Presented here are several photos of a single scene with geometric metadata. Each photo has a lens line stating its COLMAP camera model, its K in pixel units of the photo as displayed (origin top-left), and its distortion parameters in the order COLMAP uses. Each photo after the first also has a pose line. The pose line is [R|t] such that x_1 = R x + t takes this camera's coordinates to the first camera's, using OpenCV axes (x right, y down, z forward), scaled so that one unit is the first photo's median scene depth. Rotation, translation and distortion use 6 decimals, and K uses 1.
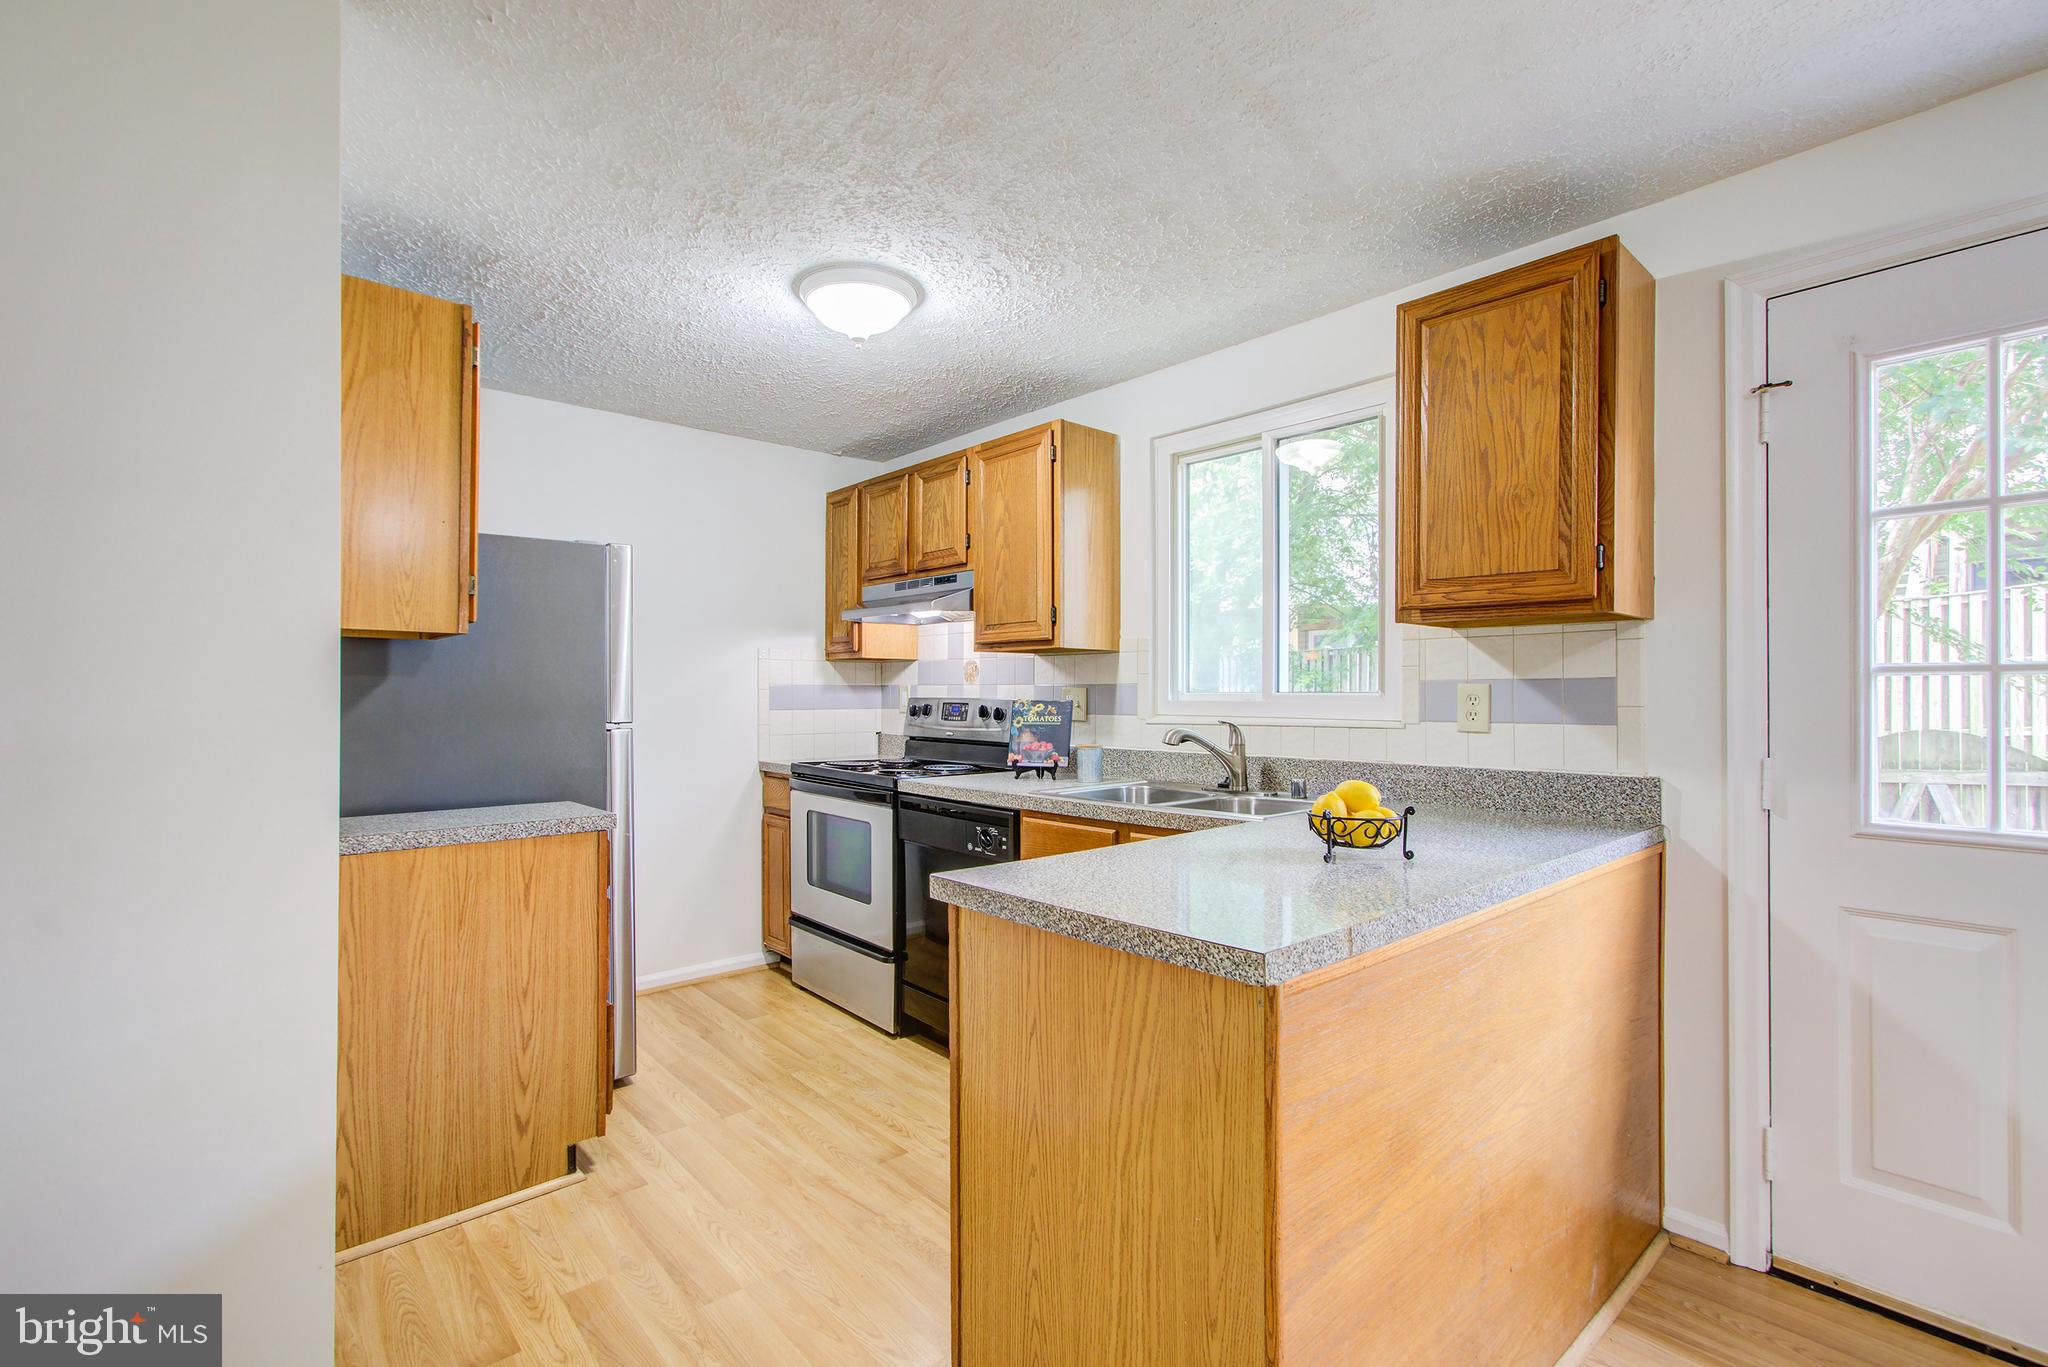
lens RADIAL K [[922.4, 0, 1006.5], [0, 922.4, 688.8], [0, 0, 1]] dist [-0.010297, 0.014800]
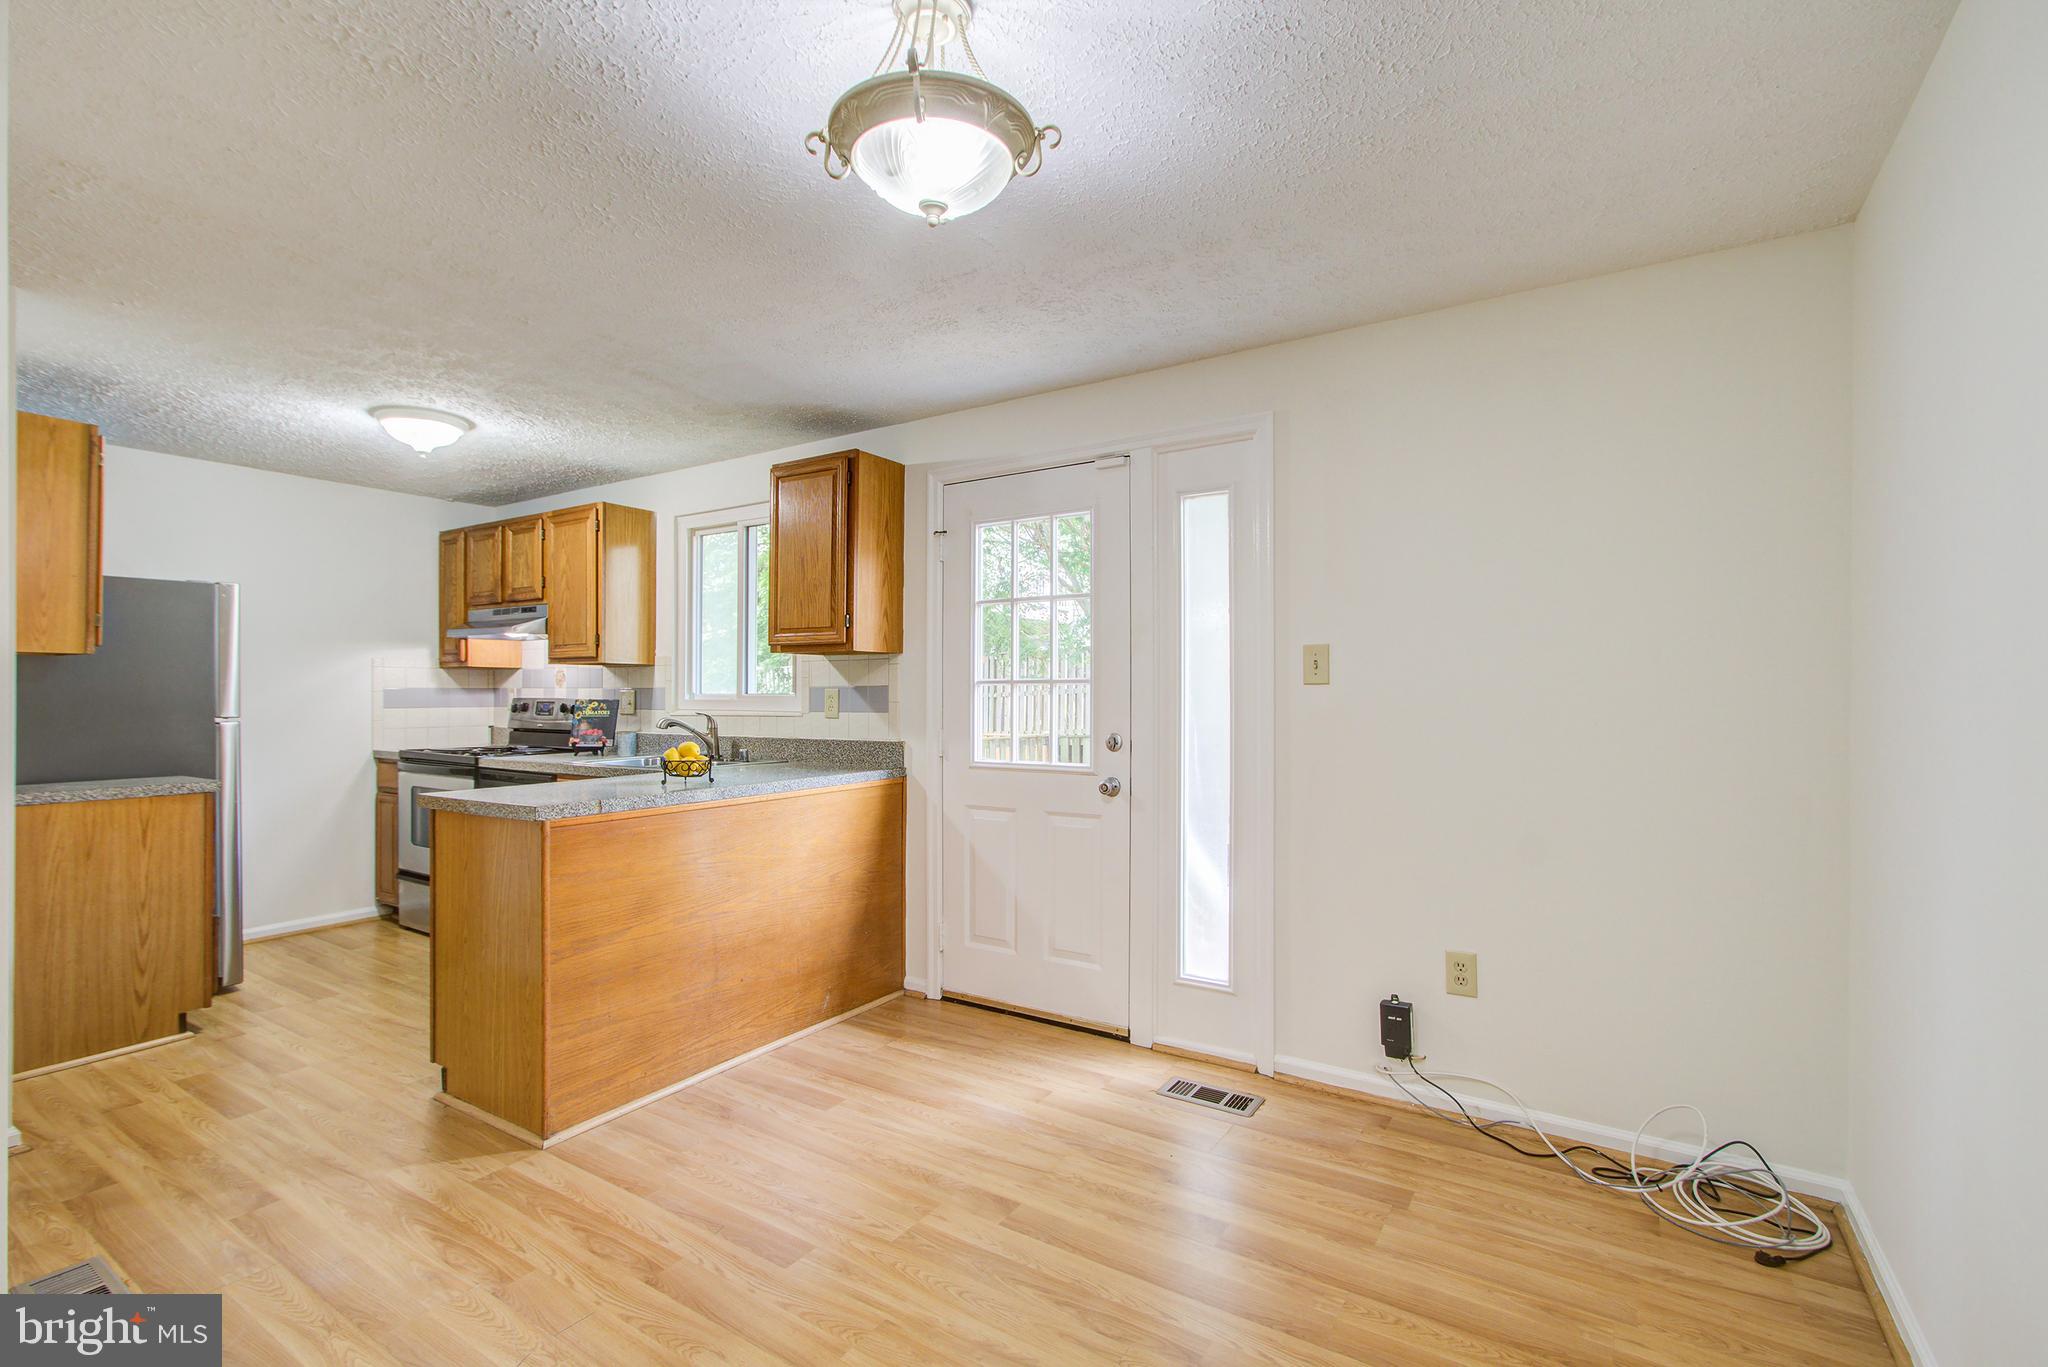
lens RADIAL K [[915.5, 0, 1006.1], [0, 915.5, 687.8], [0, 0, 1]] dist [-0.001429, -0.000705]
pose [[0.961914, 0.000253, 0.273351, 0.274355], [-0.000055, 1.000000, -0.000731, -0.004827], [-0.273351, 0.000688, 0.961914, -0.530216]]
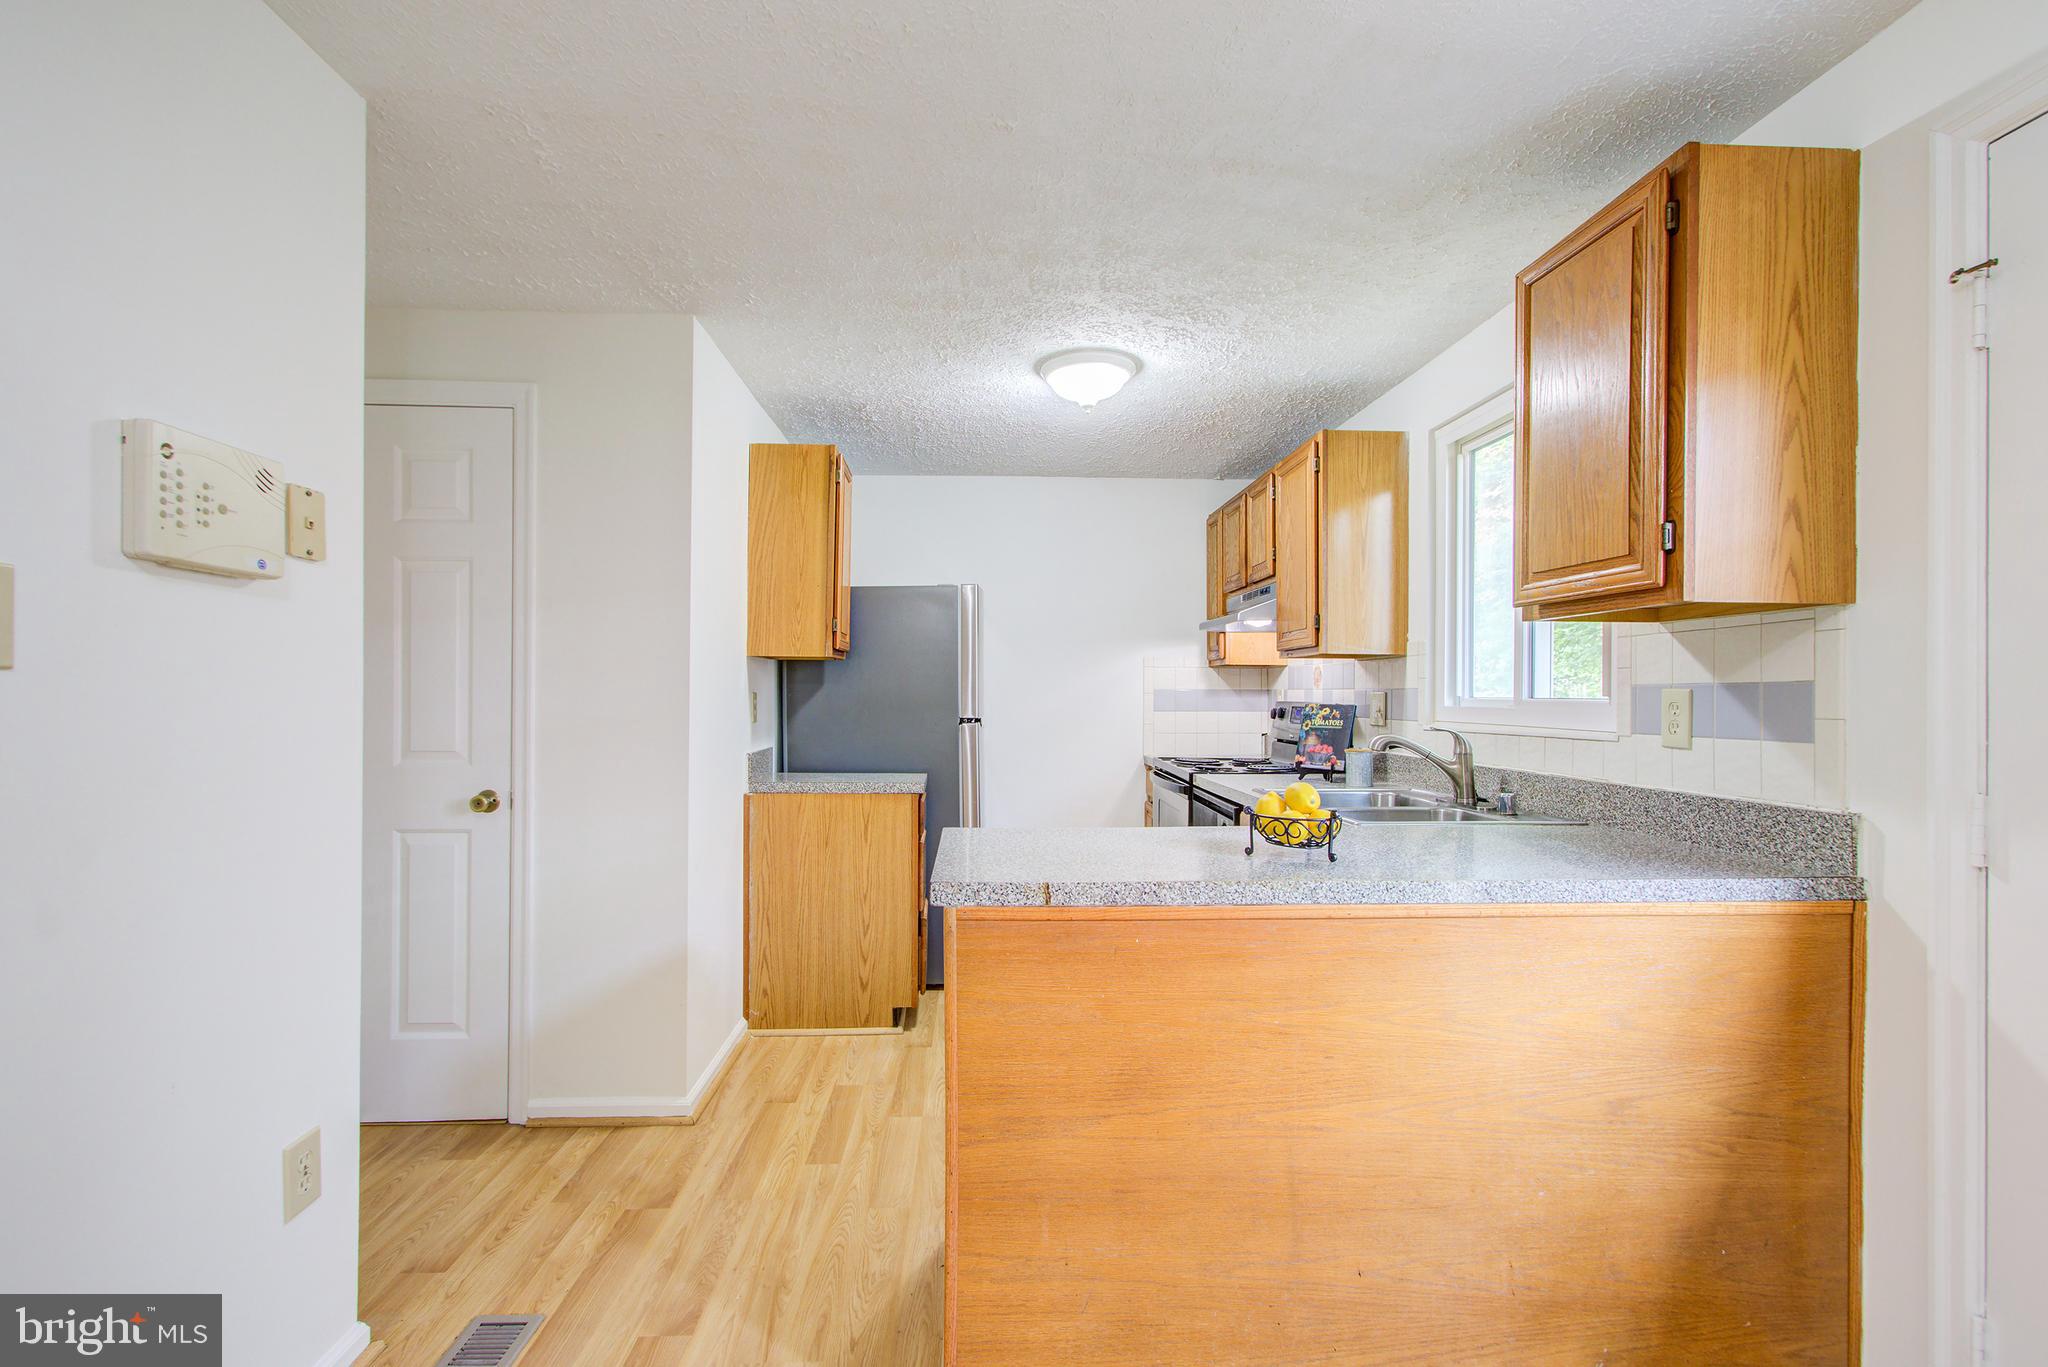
lens RADIAL K [[922.4, 0, 1006.5], [0, 922.4, 688.8], [0, 0, 1]] dist [-0.010297, 0.014800]
pose [[0.777497, -0.000914, -0.628887, 0.432010], [-0.000800, 0.999997, -0.002443, -0.002387], [0.628887, 0.002402, 0.777493, -0.013467]]
